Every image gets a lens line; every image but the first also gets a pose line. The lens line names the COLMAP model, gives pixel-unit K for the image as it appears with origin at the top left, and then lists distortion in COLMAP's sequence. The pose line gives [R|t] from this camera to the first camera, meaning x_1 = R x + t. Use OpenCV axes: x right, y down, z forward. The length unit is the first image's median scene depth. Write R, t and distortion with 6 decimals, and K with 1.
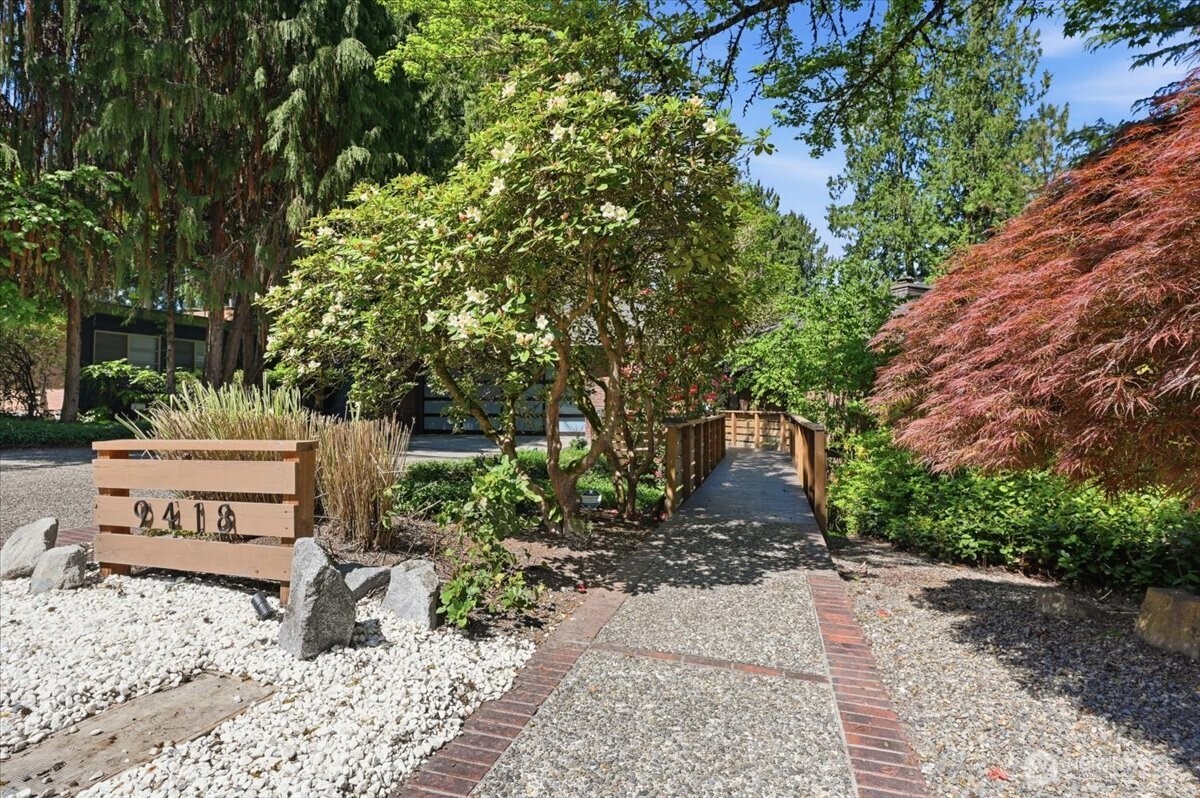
lens RADIAL K [[559.6, 0, 615.2], [0, 559.6, 378.3], [0, 0, 1]] dist [-0.000235, 0.000139]
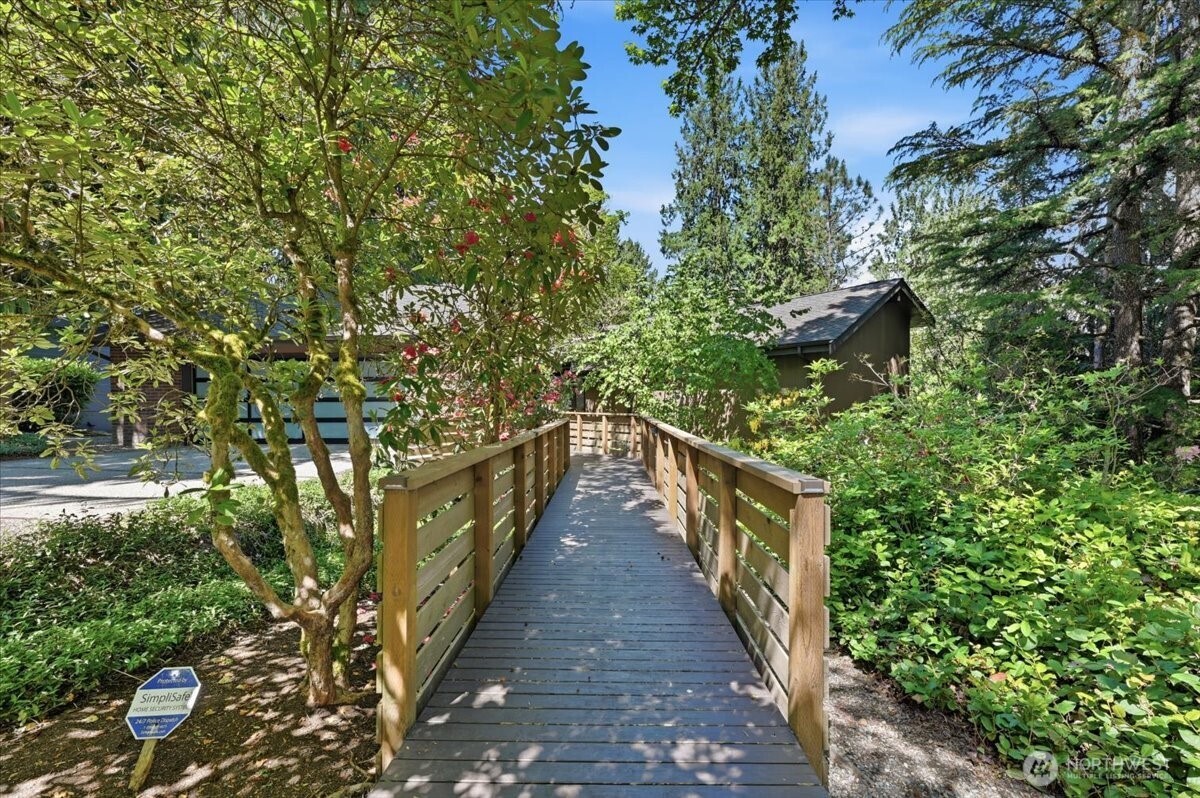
lens RADIAL K [[486.5, 0, 600.5], [0, 486.5, 397.1], [0, 0, 1]] dist [0.000160, 0.000018]
pose [[0.968657, -0.002612, 0.248388, 0.041910], [-0.005568, 0.999465, 0.032225, 0.006540], [-0.248339, -0.032598, 0.968125, 0.197784]]
